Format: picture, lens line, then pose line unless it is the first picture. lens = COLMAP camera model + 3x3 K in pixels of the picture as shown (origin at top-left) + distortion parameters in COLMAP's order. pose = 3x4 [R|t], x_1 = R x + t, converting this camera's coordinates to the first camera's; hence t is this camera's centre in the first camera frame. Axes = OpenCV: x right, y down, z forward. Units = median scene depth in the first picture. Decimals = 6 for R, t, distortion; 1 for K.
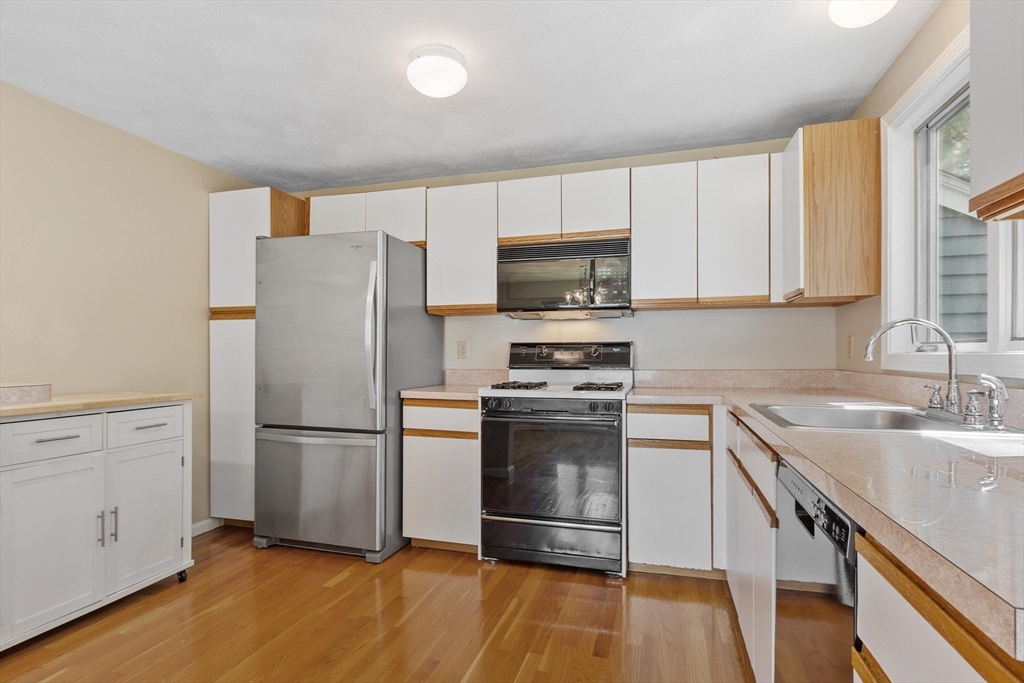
lens RADIAL K [[537.2, 0, 511.0], [0, 537.2, 350.0], [0, 0, 1]] dist [0.018371, -0.000887]
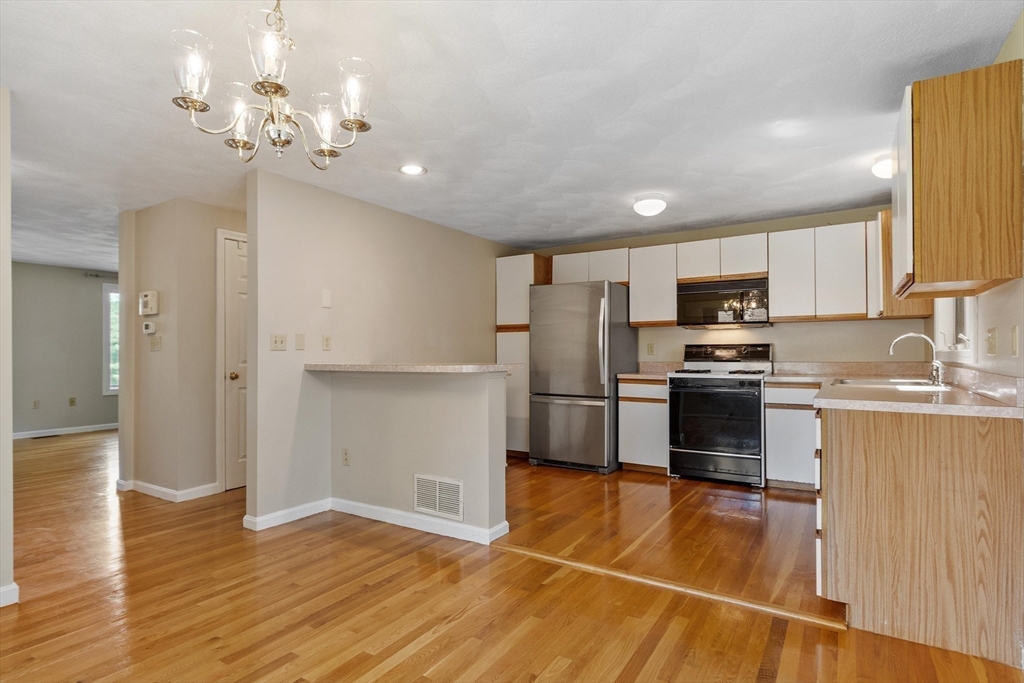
lens RADIAL K [[537.2, 0, 497.7], [0, 537.2, 349.4], [0, 0, 1]] dist [0.018371, -0.000887]
pose [[0.955969, -0.005449, -0.293419, -0.068513], [0.006082, 0.999981, 0.001248, -0.005474], [0.293406, -0.002977, 0.955983, -0.710003]]
